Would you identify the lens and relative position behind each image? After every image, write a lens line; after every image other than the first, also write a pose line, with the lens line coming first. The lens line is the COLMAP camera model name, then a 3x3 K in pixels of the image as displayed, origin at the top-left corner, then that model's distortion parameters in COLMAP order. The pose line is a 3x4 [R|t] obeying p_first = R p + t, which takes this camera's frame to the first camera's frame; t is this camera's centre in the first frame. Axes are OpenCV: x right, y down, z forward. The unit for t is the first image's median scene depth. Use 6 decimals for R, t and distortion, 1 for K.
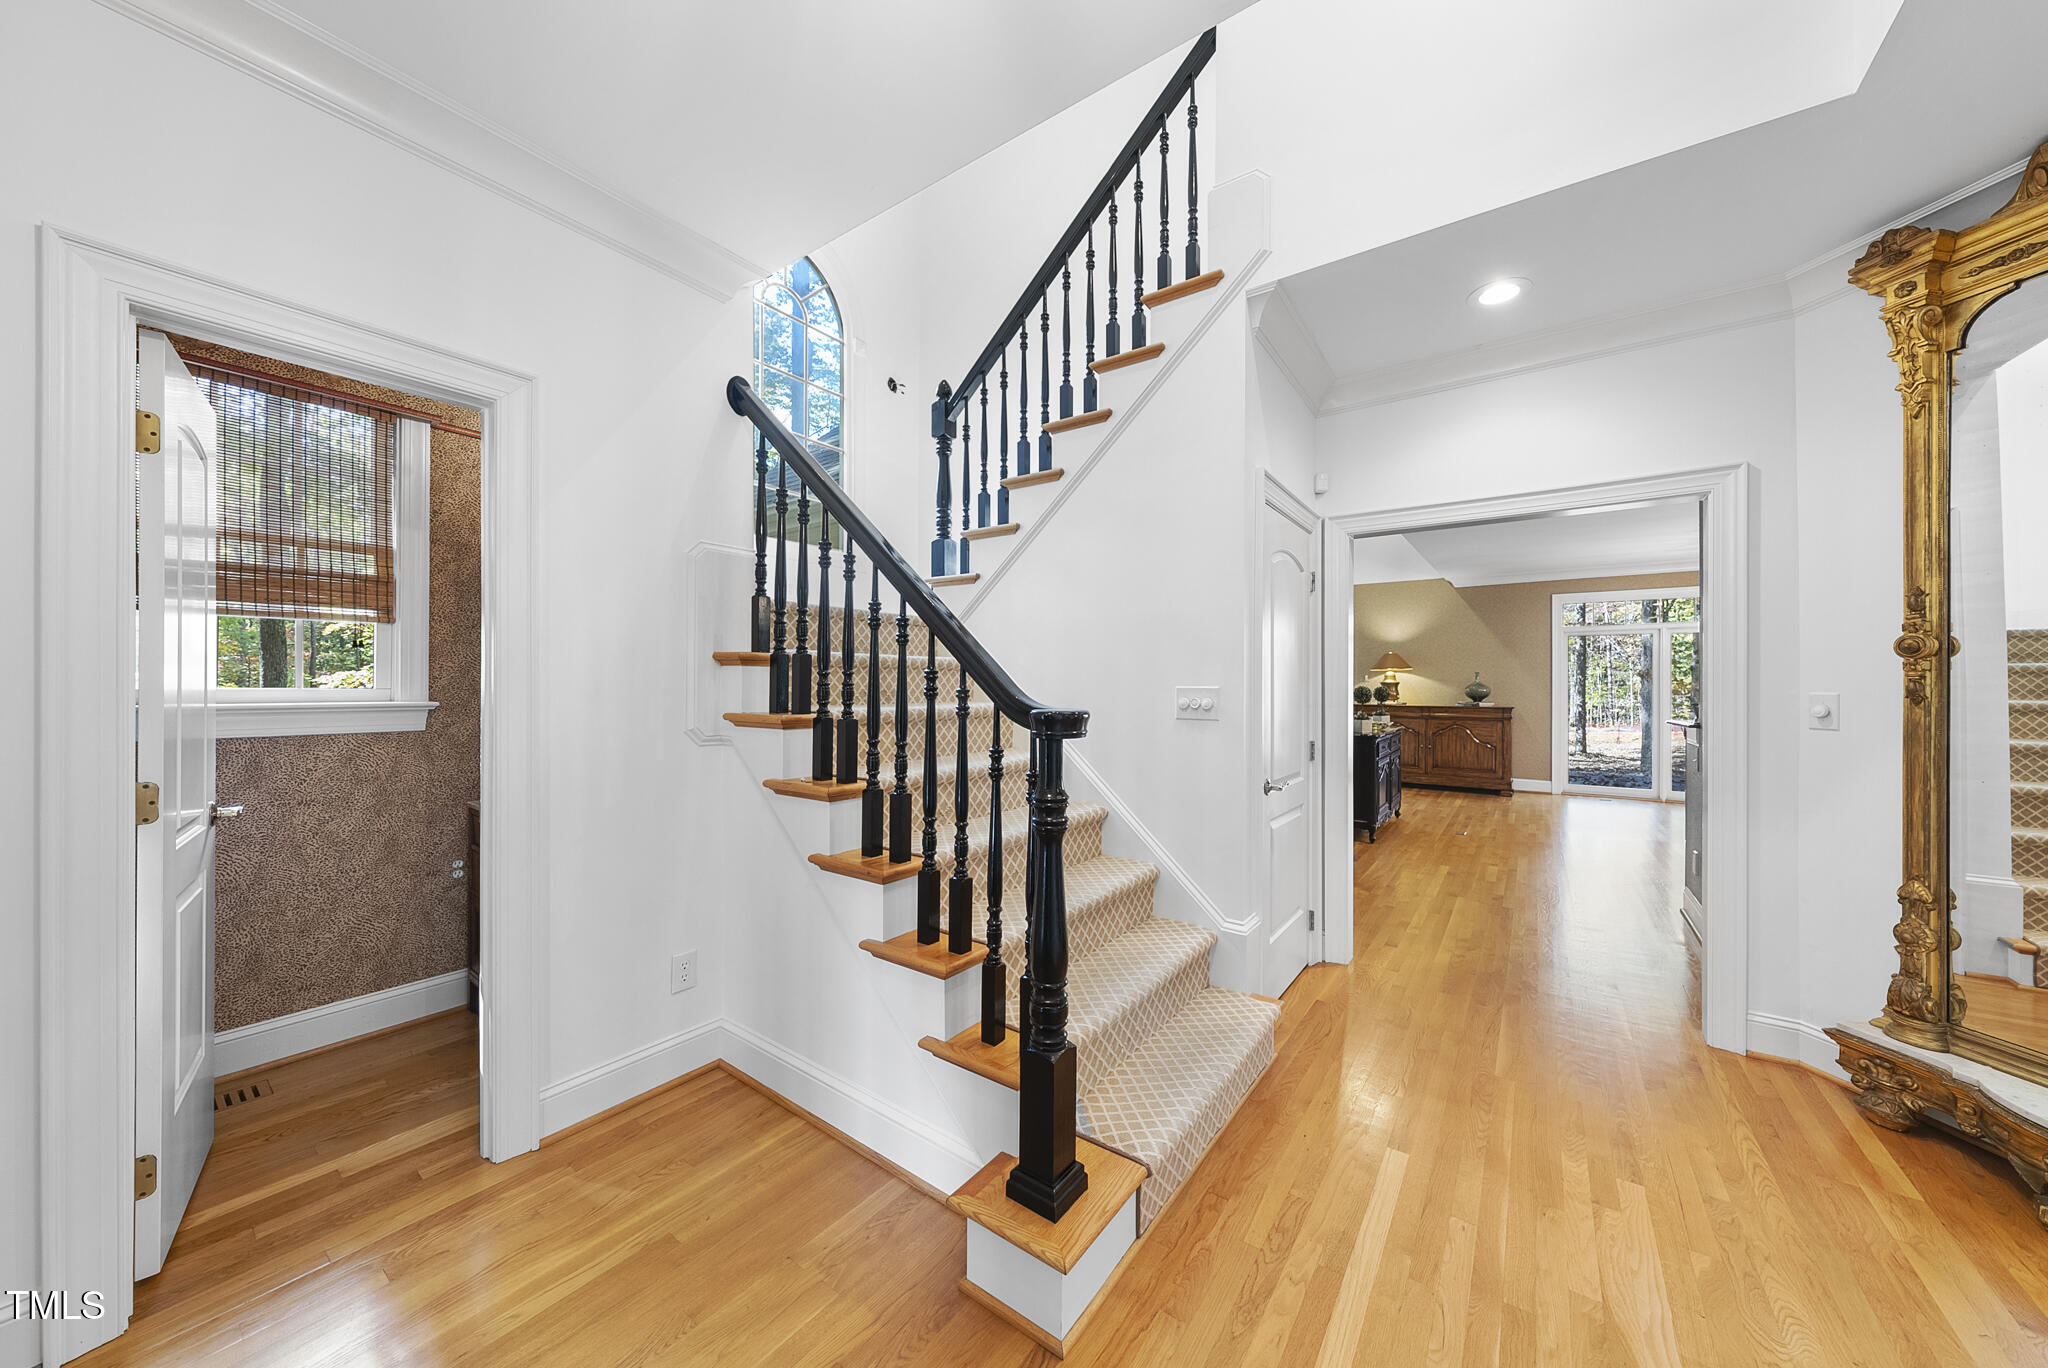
lens RADIAL K [[703.2, 0, 1015.2], [0, 703.2, 681.1], [0, 0, 1]] dist [-0.003243, 0.000738]
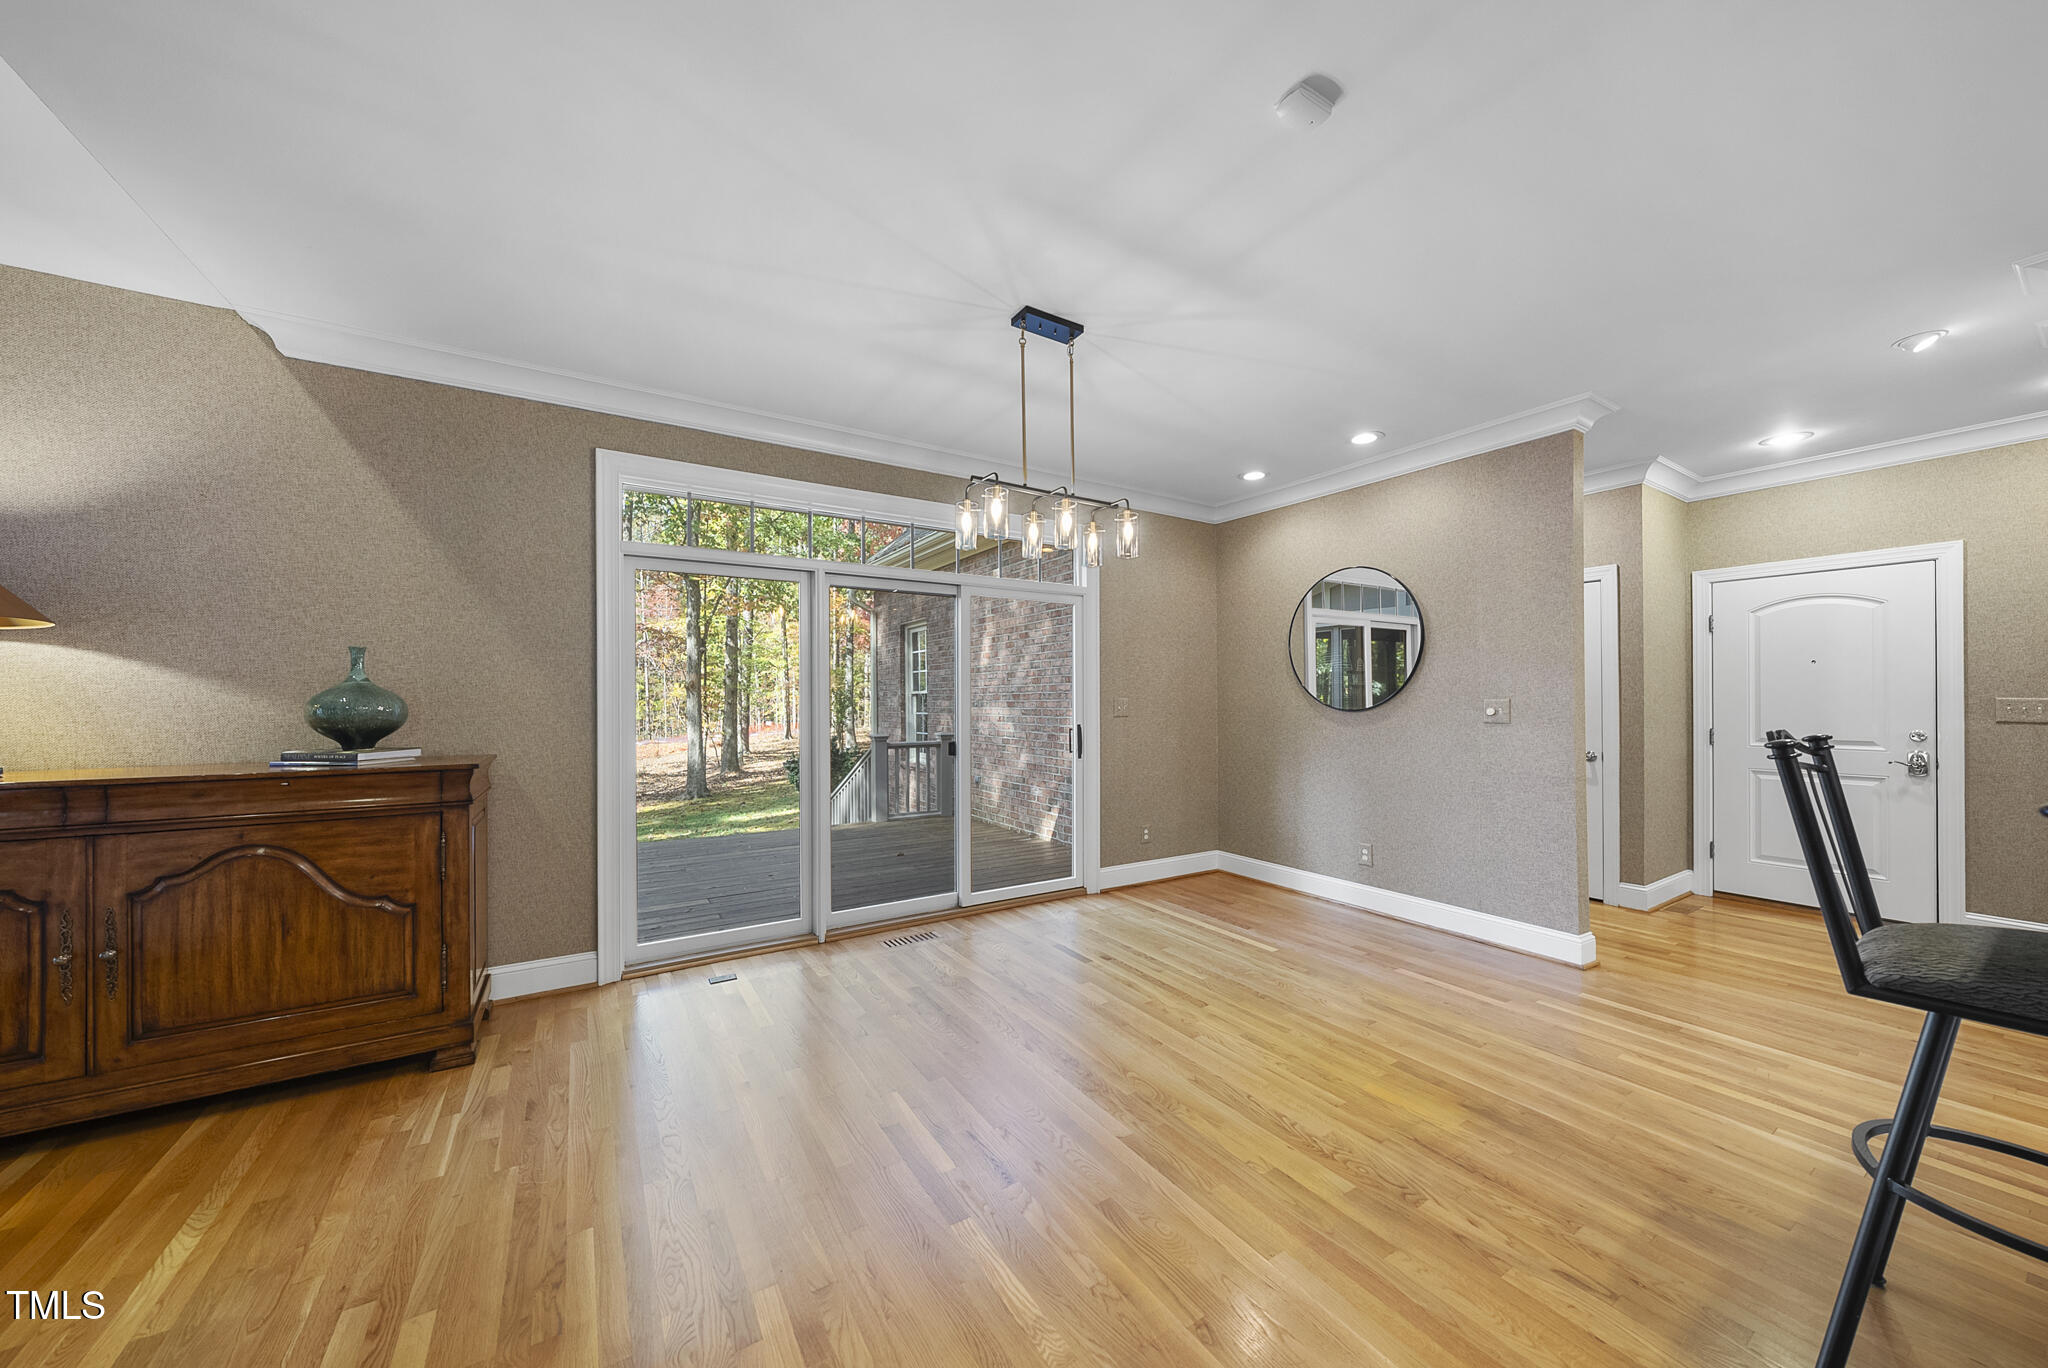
lens RADIAL K [[703.2, 0, 1030.8], [0, 703.2, 702.7], [0, 0, 1]] dist [-0.003243, 0.000738]
pose [[0.354952, -0.008838, 0.934843, 0.483051], [0.000502, 0.999957, 0.009263, 0.007879], [-0.934885, -0.002818, 0.354941, 0.632994]]
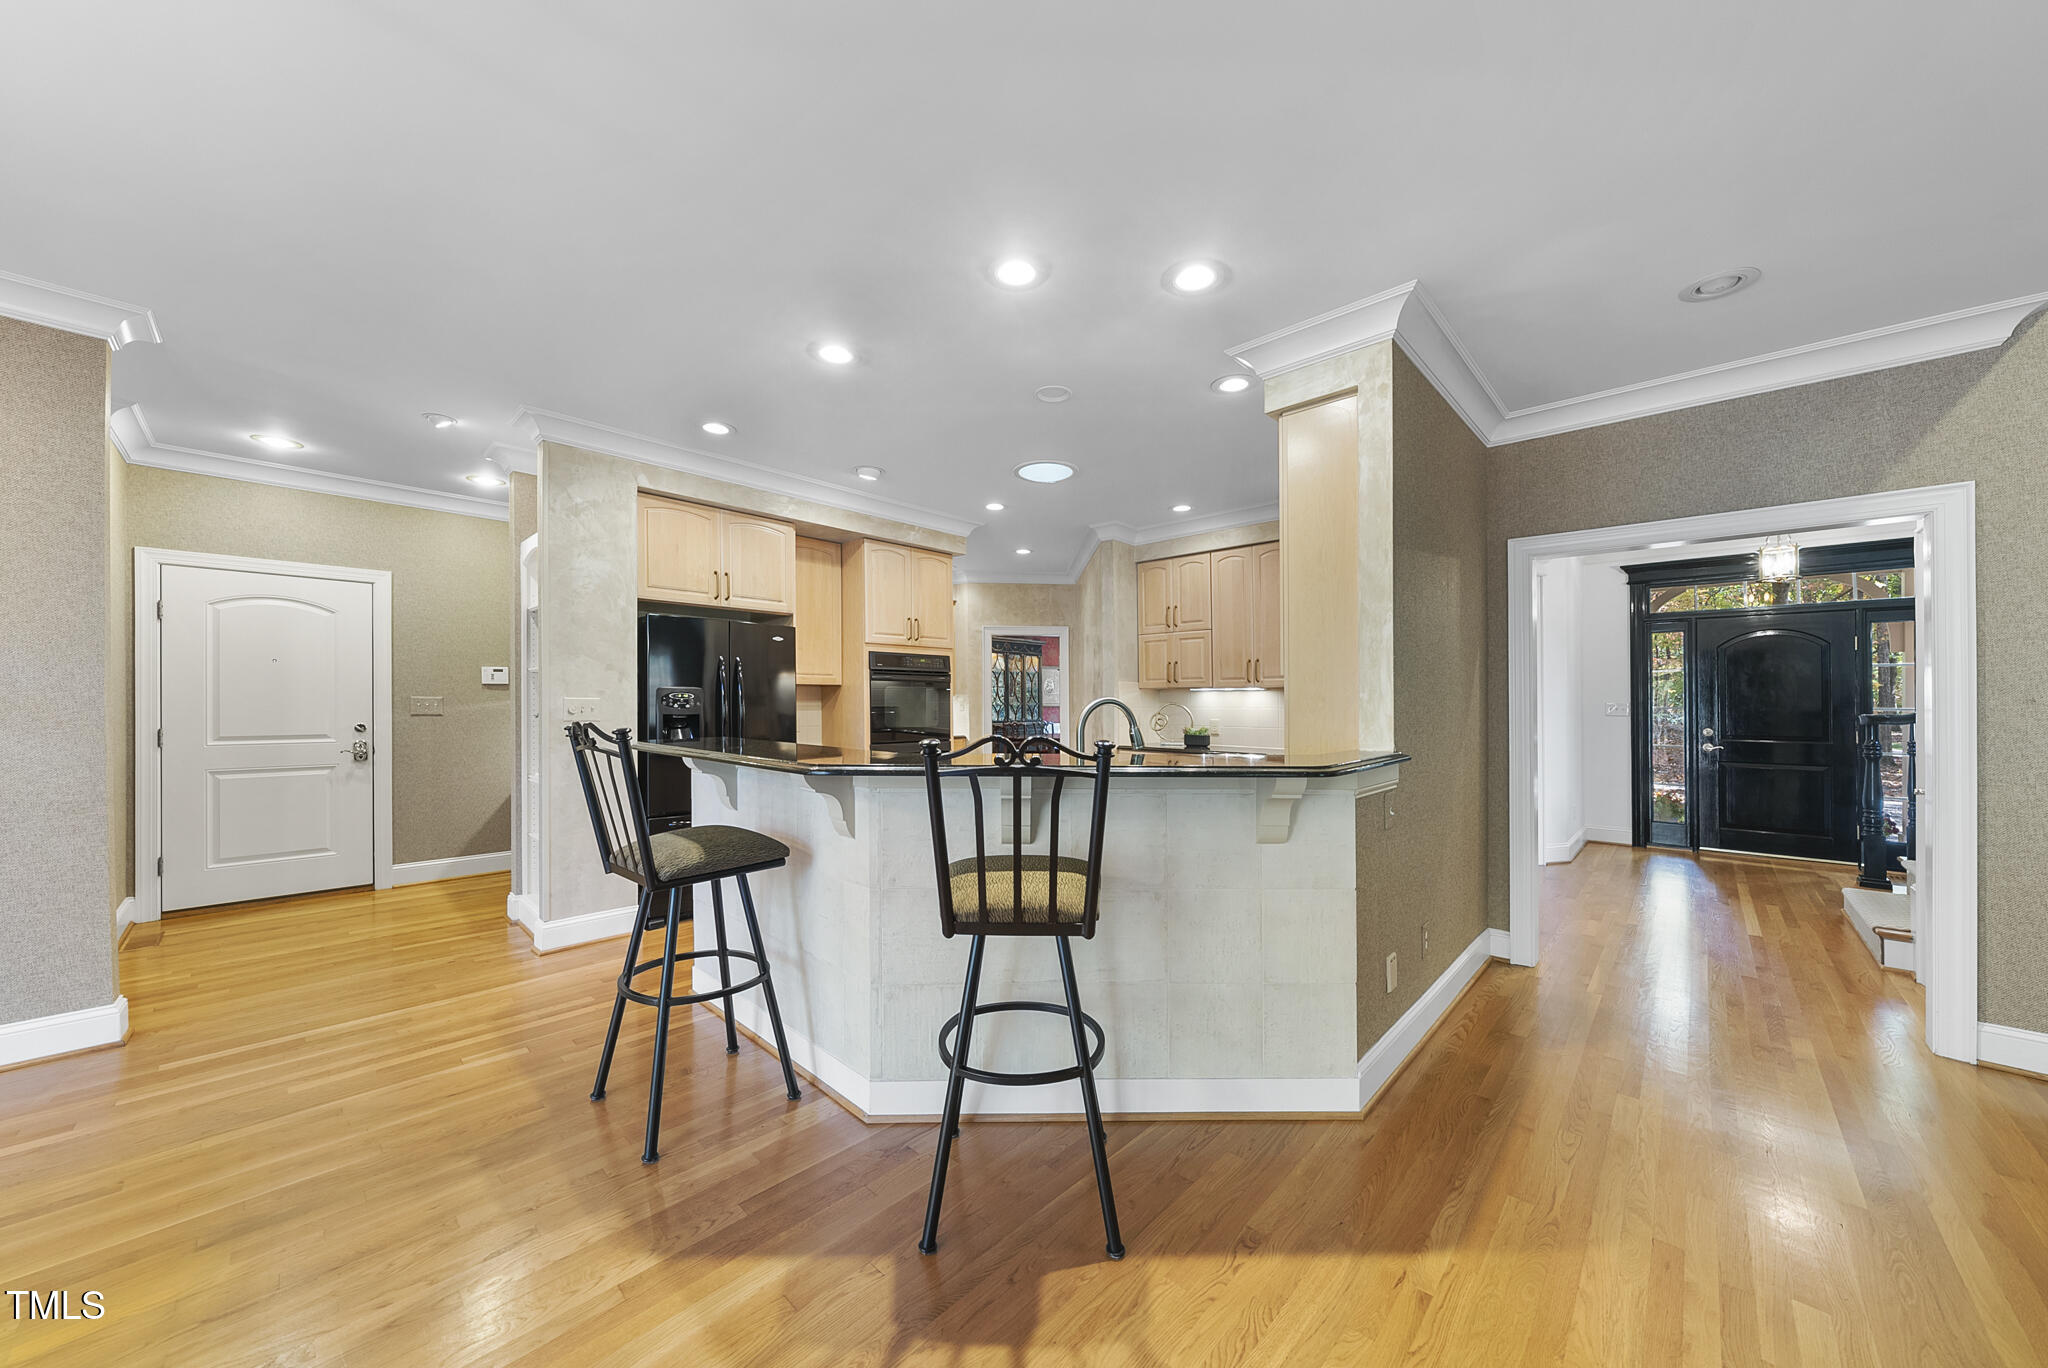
lens RADIAL K [[703.2, 0, 1015.5], [0, 703.2, 698.1], [0, 0, 1]] dist [-0.003243, 0.000738]
pose [[-0.990677, -0.011120, 0.135776, 0.539008], [-0.012095, 0.999907, -0.006364, 0.007941], [-0.135692, -0.007947, -0.990719, 0.738683]]
